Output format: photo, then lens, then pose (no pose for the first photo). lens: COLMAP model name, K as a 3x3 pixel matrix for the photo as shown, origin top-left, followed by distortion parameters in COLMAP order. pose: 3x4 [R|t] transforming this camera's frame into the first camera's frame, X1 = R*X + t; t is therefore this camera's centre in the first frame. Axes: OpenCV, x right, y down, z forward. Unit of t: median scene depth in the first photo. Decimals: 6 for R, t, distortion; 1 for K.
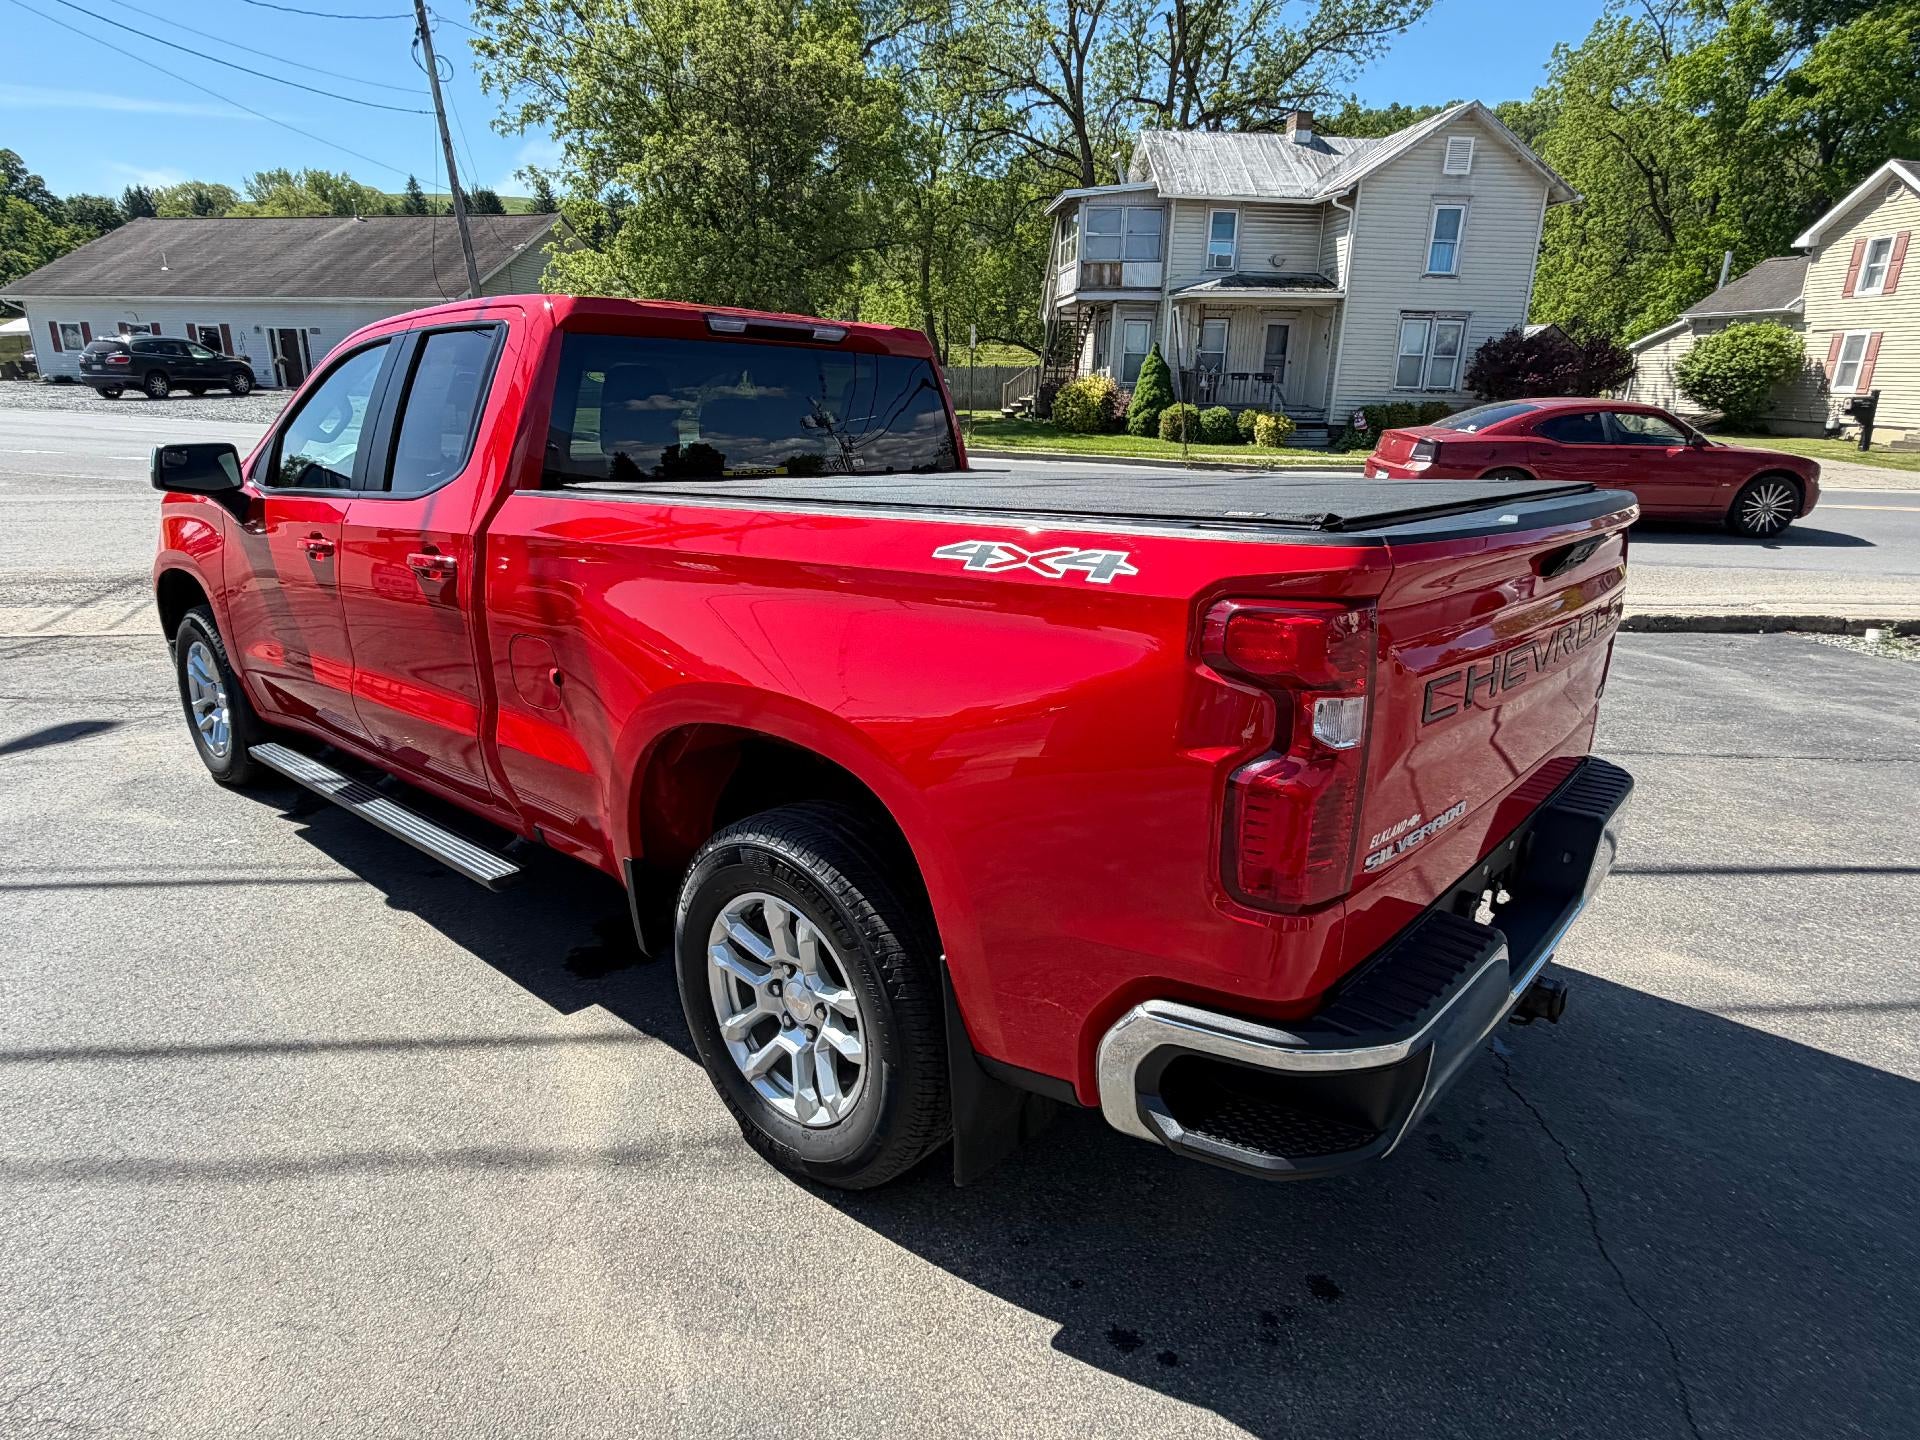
lens RADIAL K [[1086.0, 0, 953.2], [0, 1086.0, 724.9], [0, 0, 1]] dist [0.001642, -0.001406]
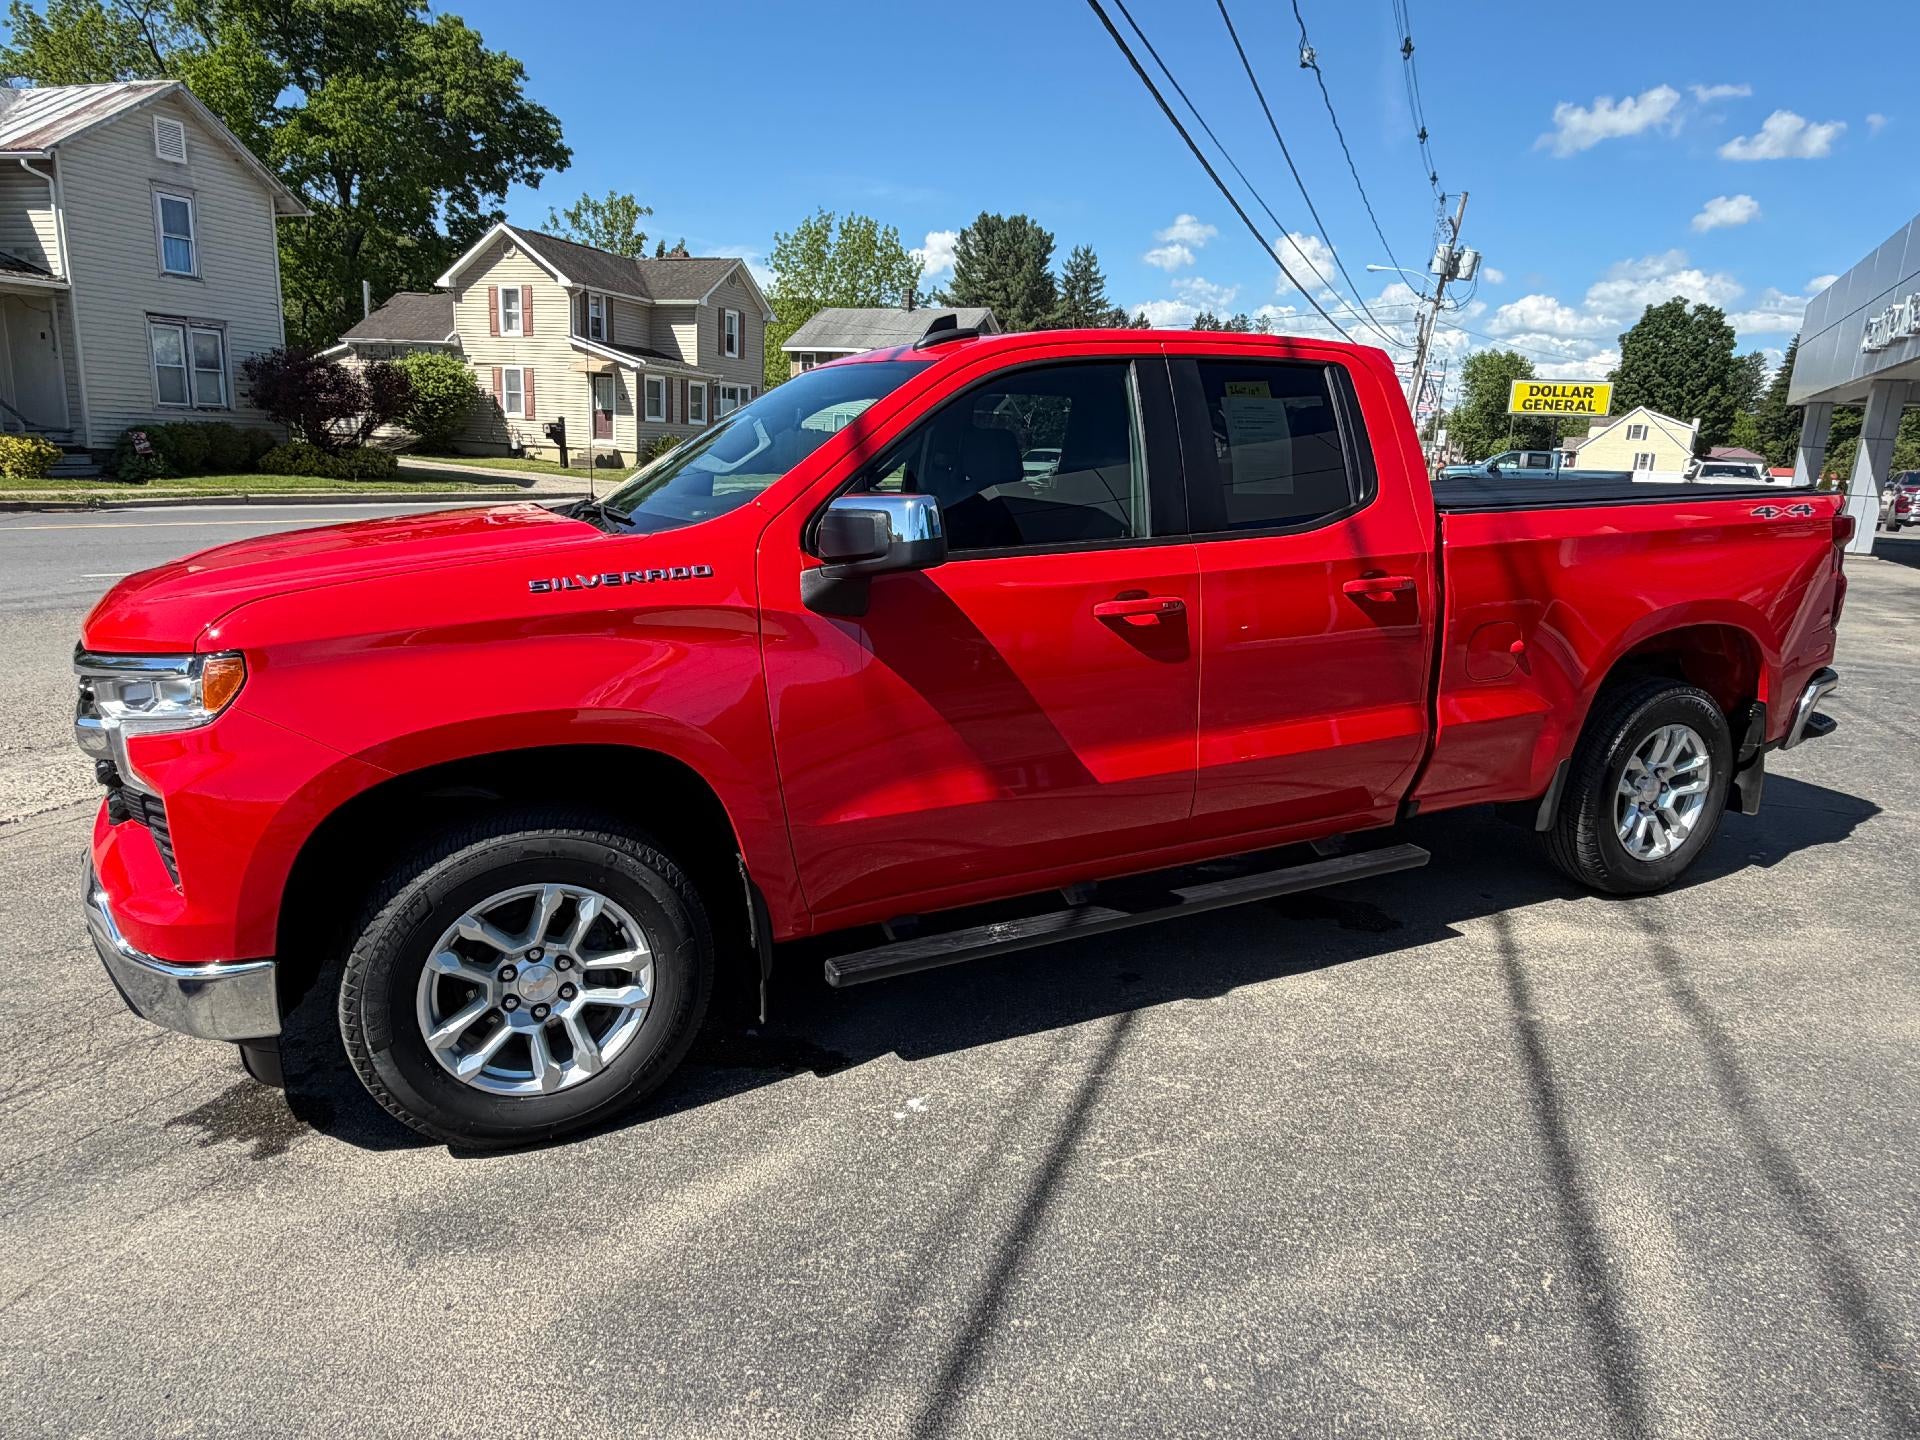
lens RADIAL K [[1169.2, 0, 972.0], [0, 1169.2, 727.5], [0, 0, 1]] dist [-0.004427, 0.003422]
pose [[0.399533, -0.218148, 0.890385, -0.196708], [0.247371, 0.960899, 0.124423, -0.029831], [-0.882712, 0.170544, 0.437874, 0.101767]]
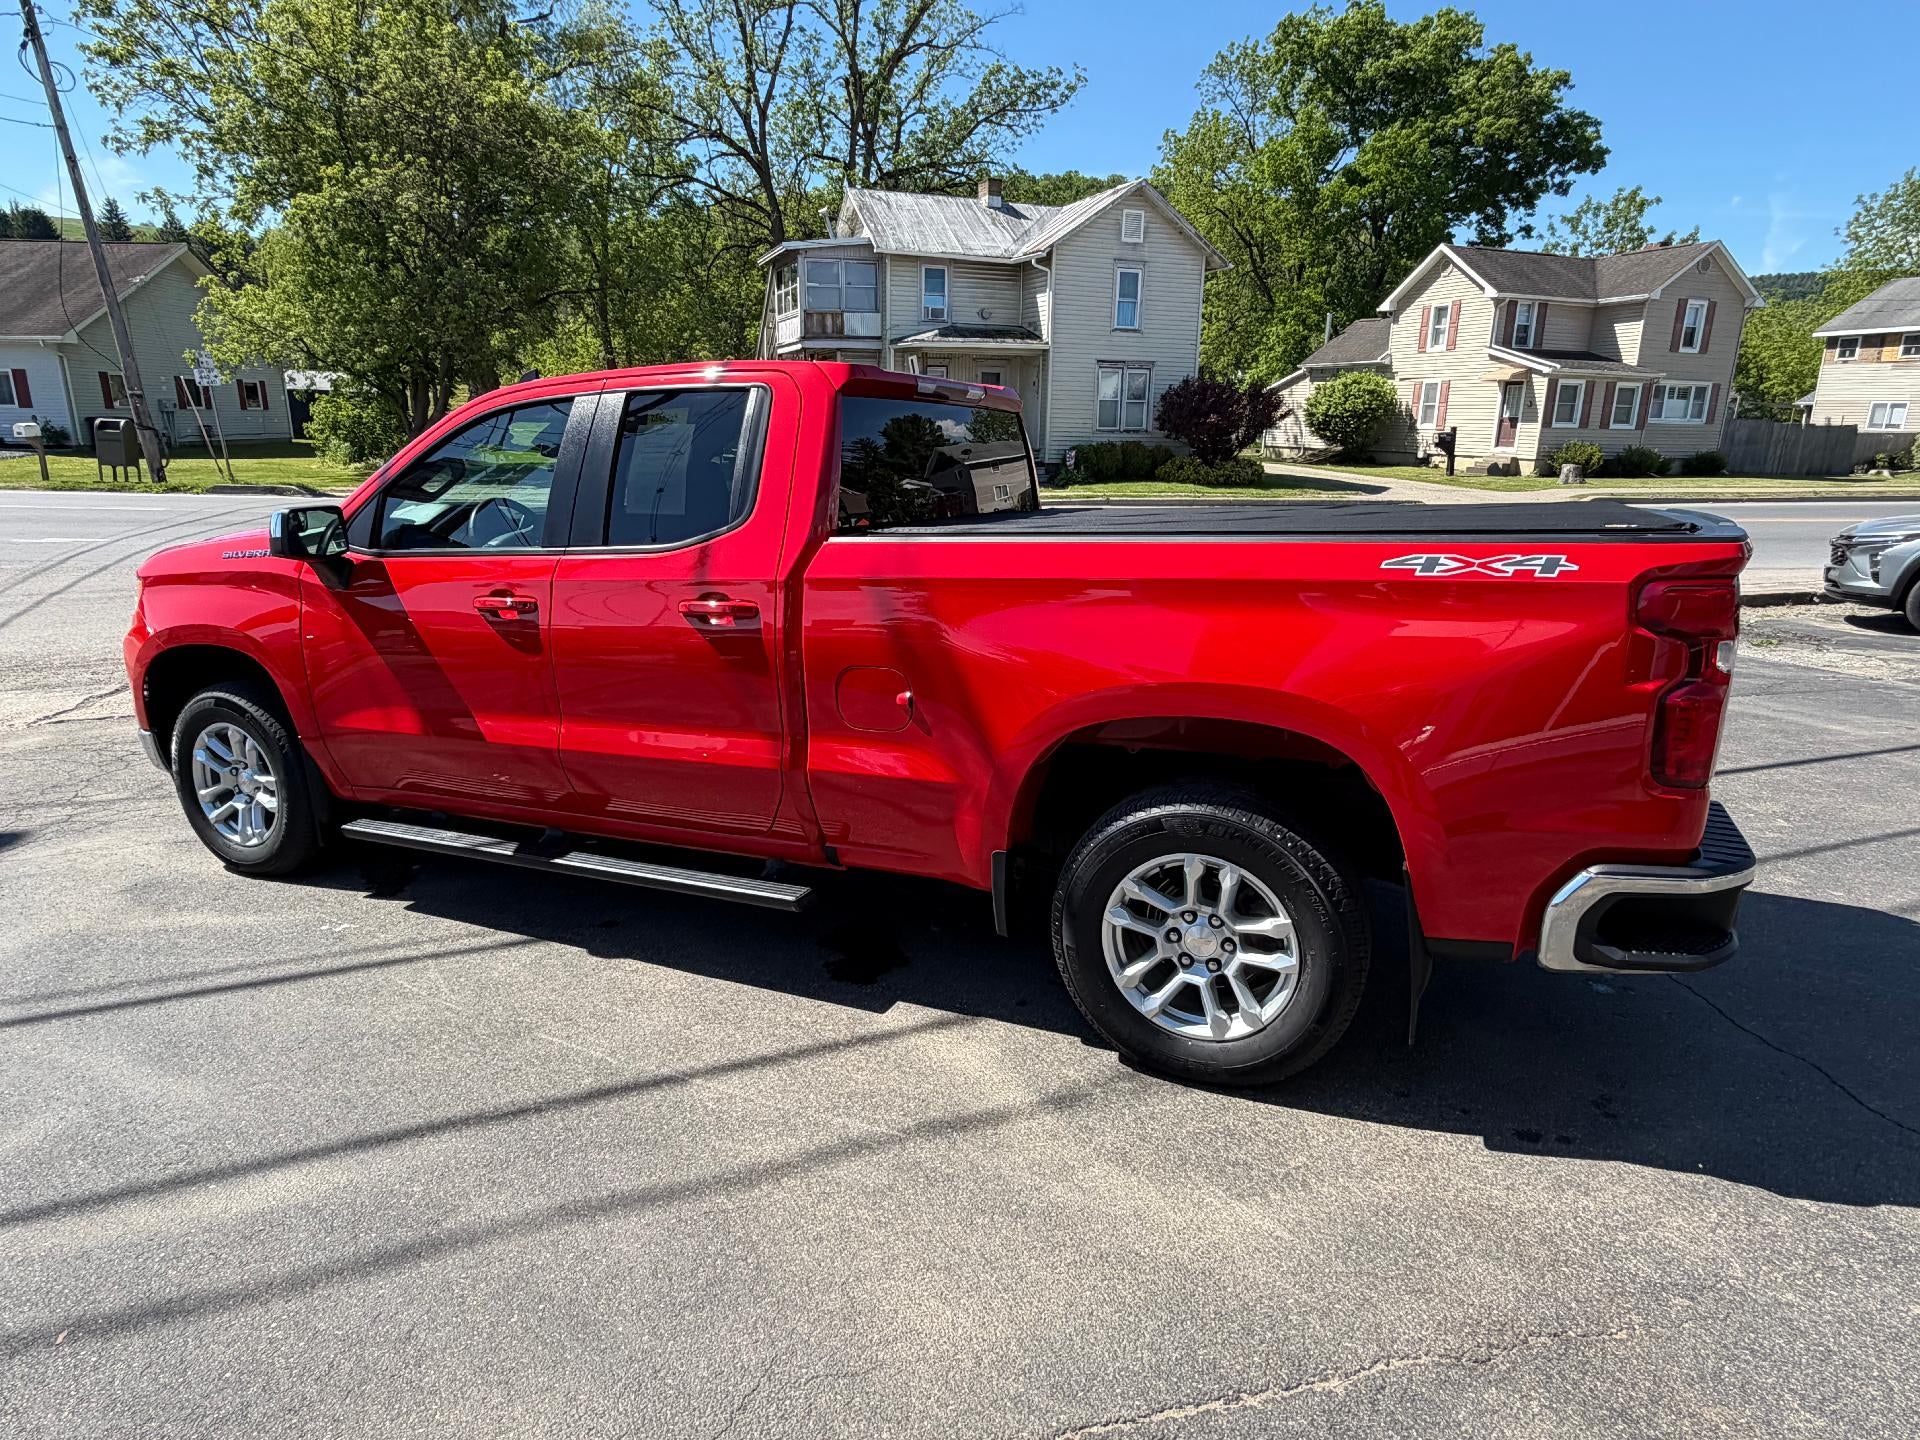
lens RADIAL K [[1086.0, 0, 968.2], [0, 1086.0, 723.0], [0, 0, 1]] dist [0.001642, -0.001406]
pose [[0.953784, -0.087916, 0.287345, -0.065185], [0.098708, 0.994845, -0.023260, 0.001203], [-0.283819, 0.050549, 0.957545, -0.009568]]
